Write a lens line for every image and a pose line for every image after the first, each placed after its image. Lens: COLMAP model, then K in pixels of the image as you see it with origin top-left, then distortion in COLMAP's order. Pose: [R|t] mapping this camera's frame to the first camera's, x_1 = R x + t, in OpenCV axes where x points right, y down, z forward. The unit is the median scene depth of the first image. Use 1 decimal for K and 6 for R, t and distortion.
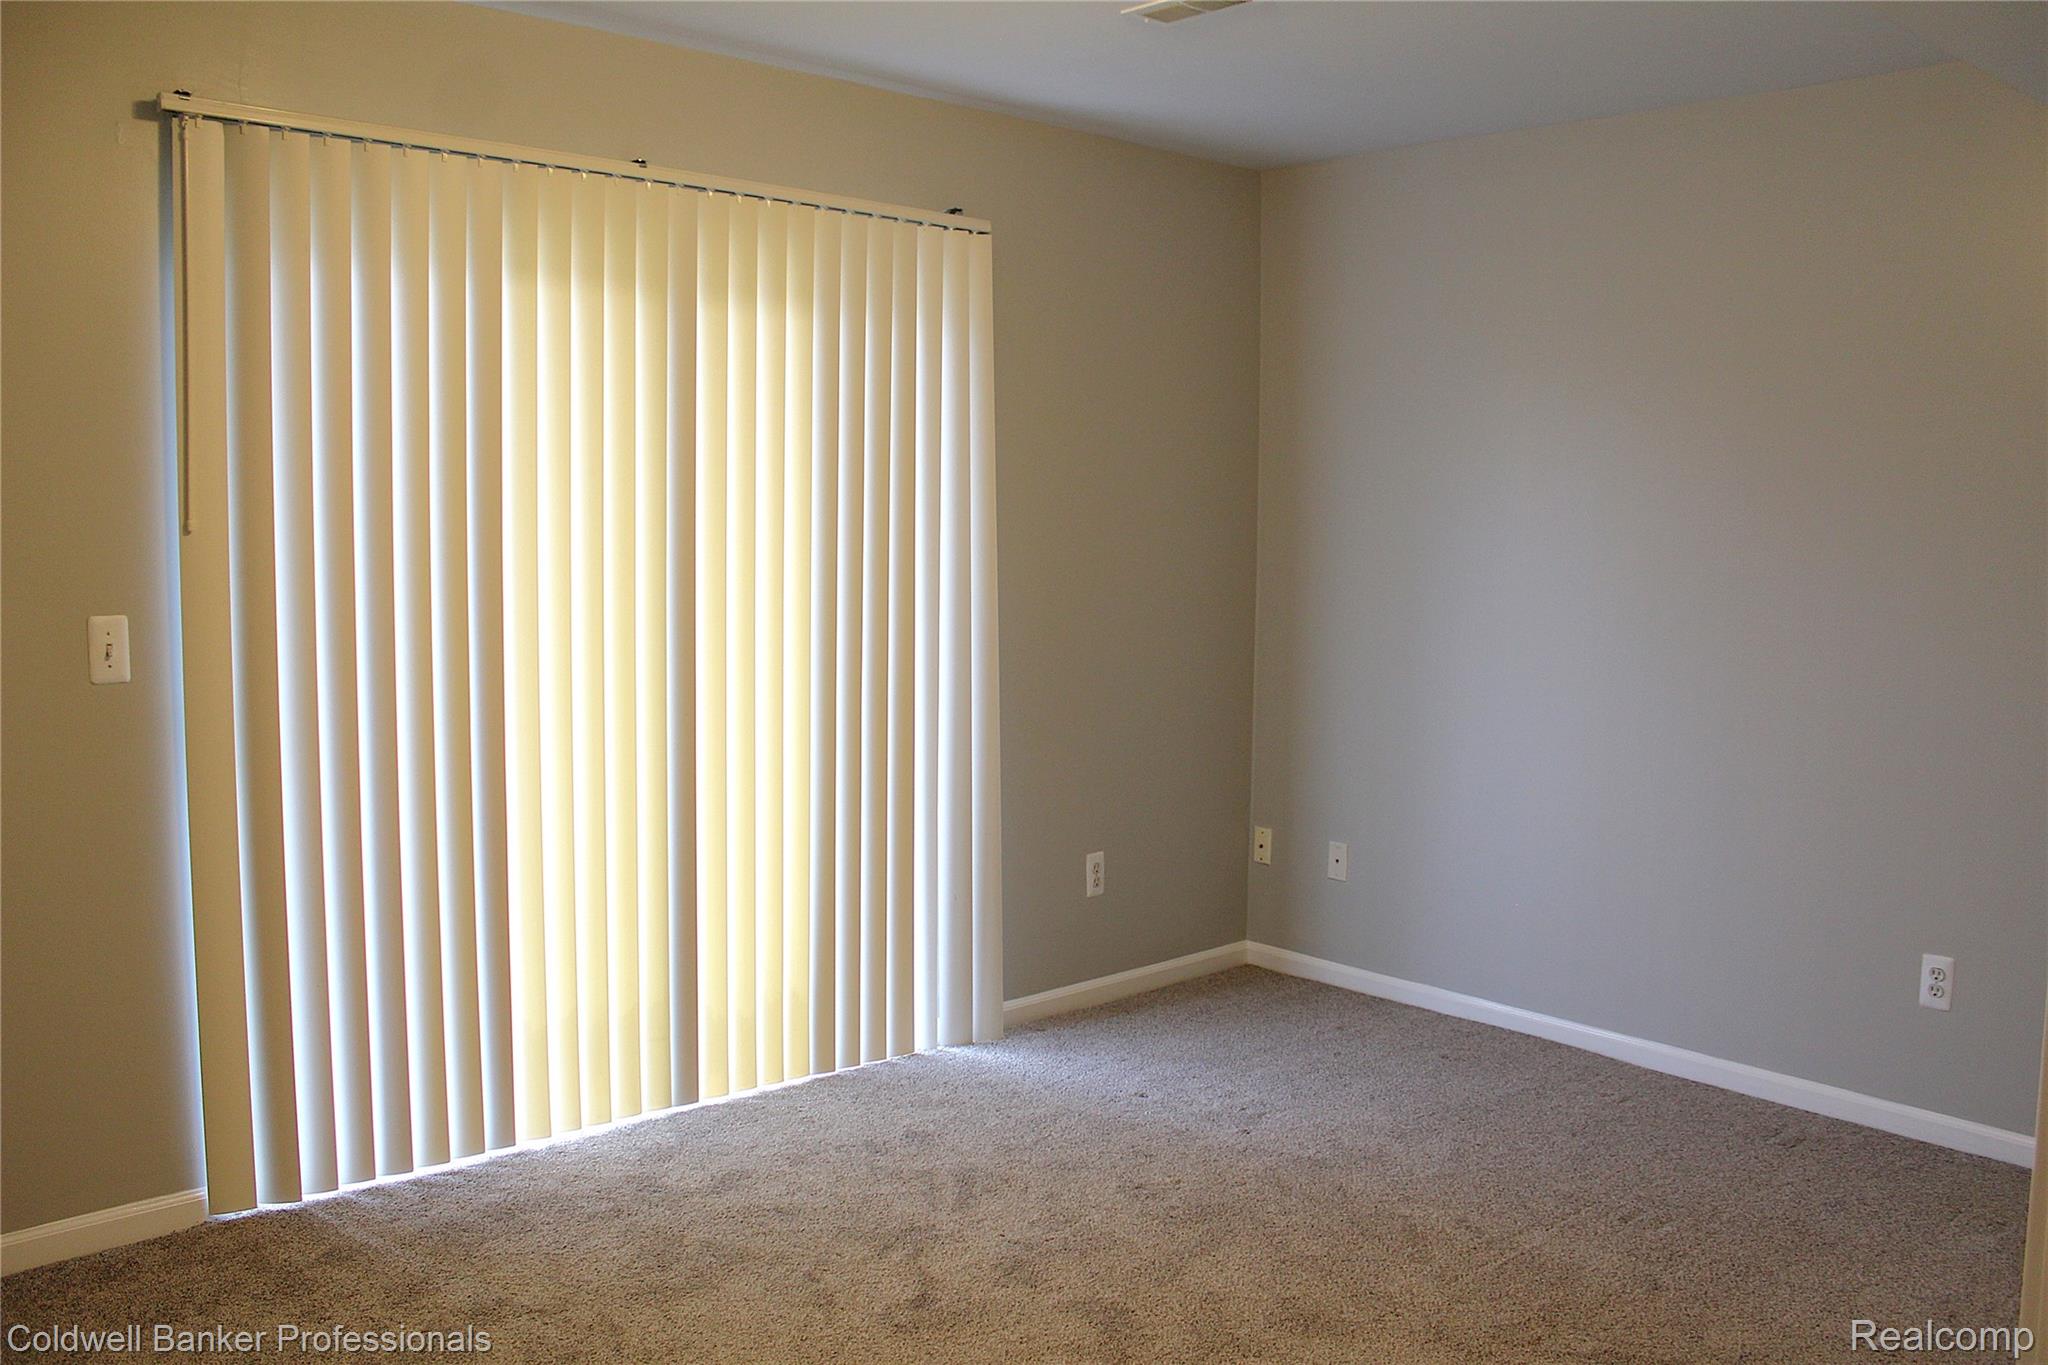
lens RADIAL K [[1713.4, 0, 1024.0], [0, 1713.4, 682.5], [0, 0, 1]] dist [-0.136017, 0.147857]
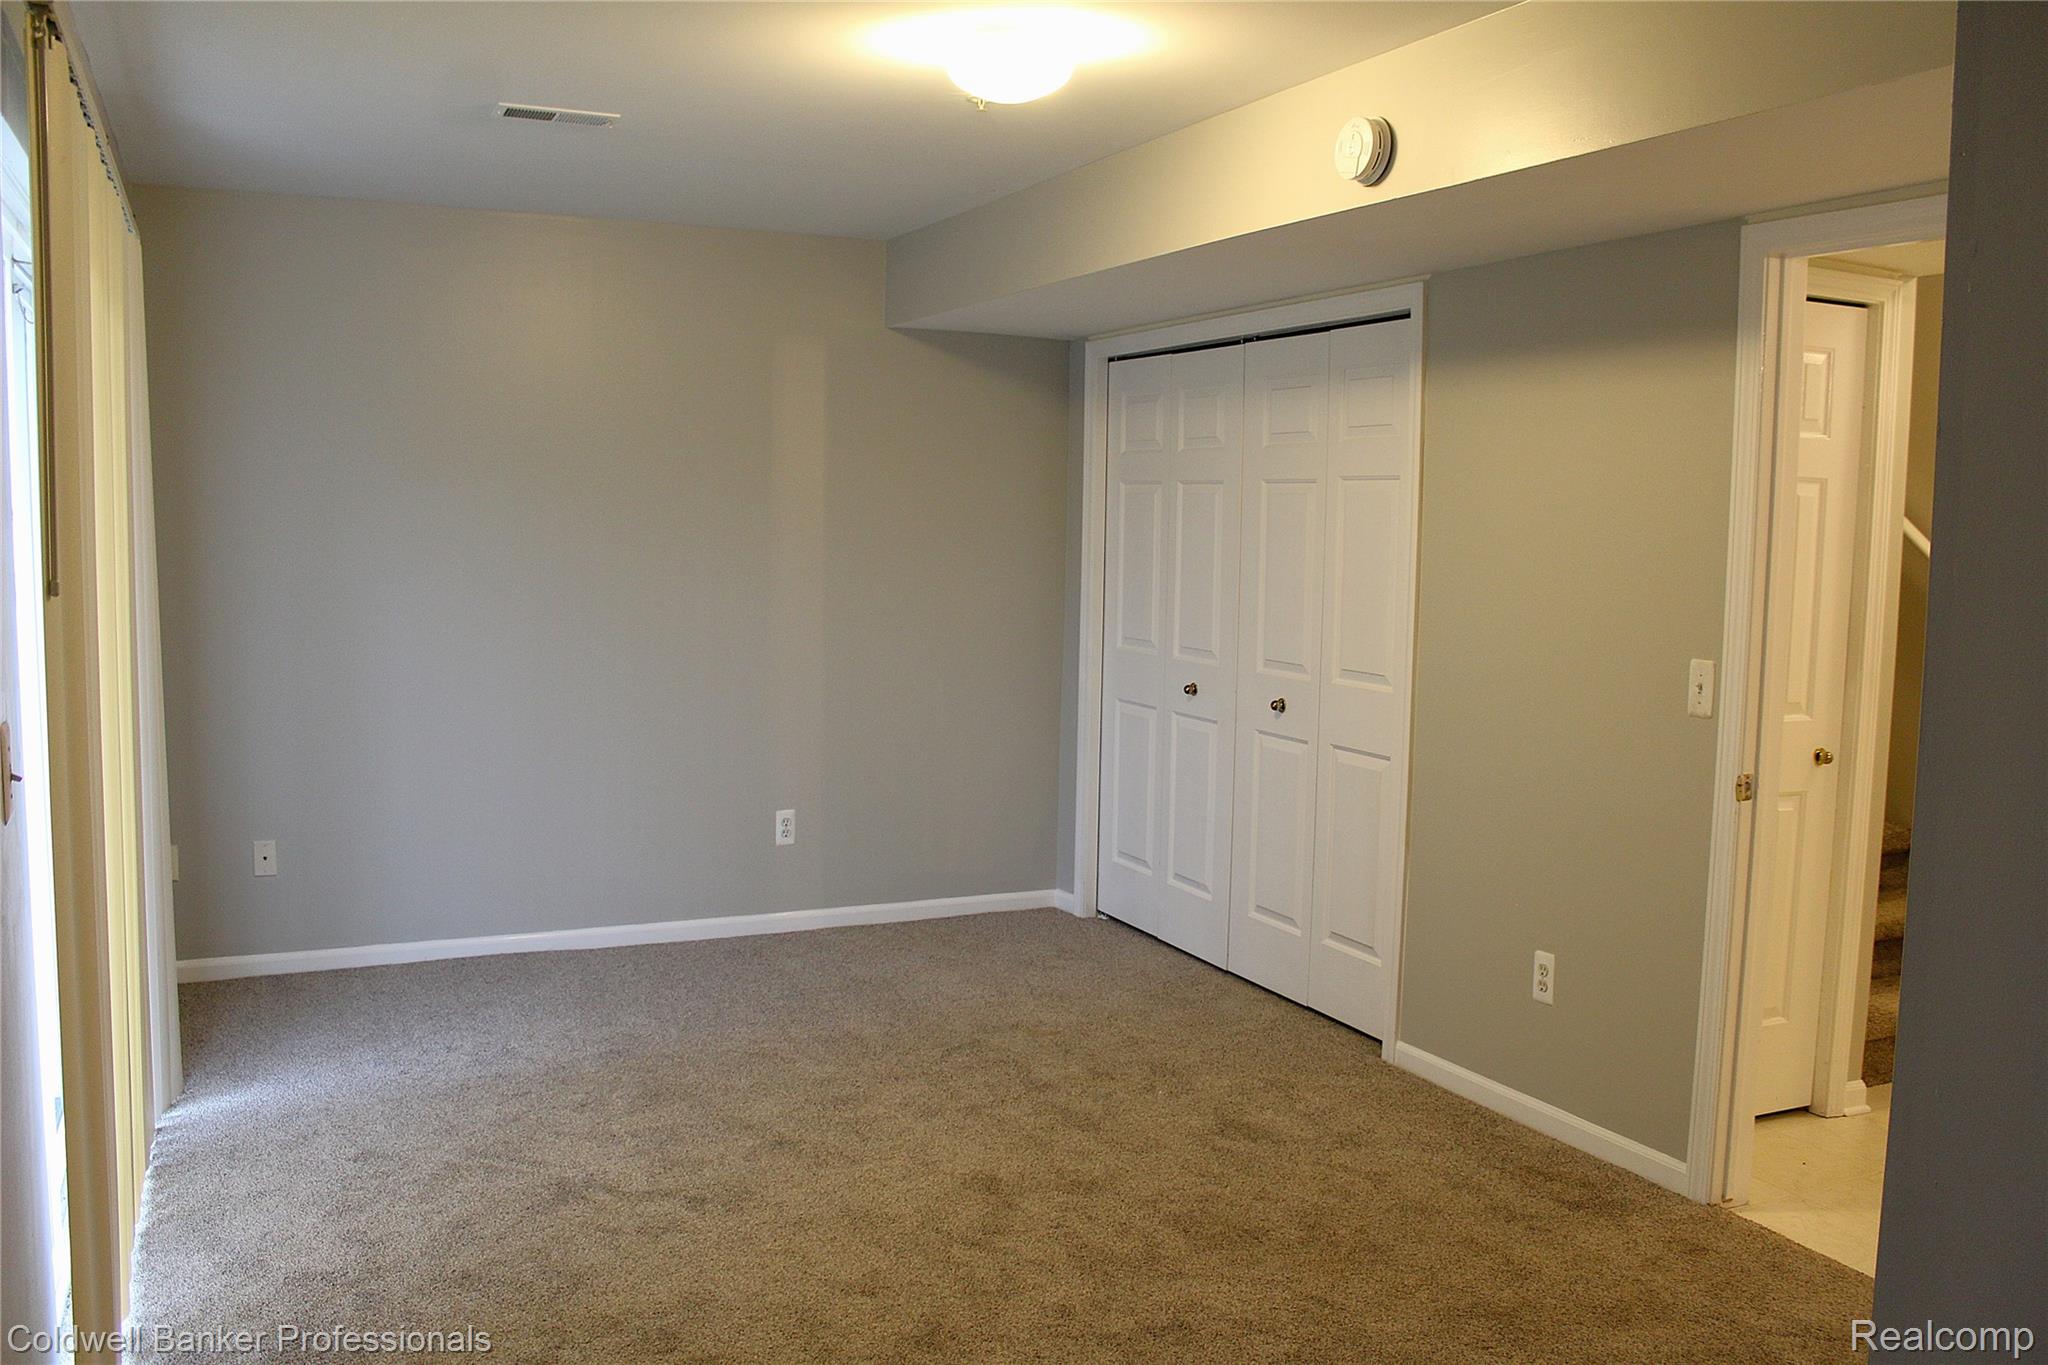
lens RADIAL K [[1713.4, 0, 1024.0], [0, 1713.4, 682.5], [0, 0, 1]] dist [-0.136017, 0.147857]
pose [[0.301472, -0.116392, 0.946344, -0.901122], [0.081730, 0.992023, 0.095974, -0.093091], [-0.949966, 0.048411, 0.308579, 0.281696]]
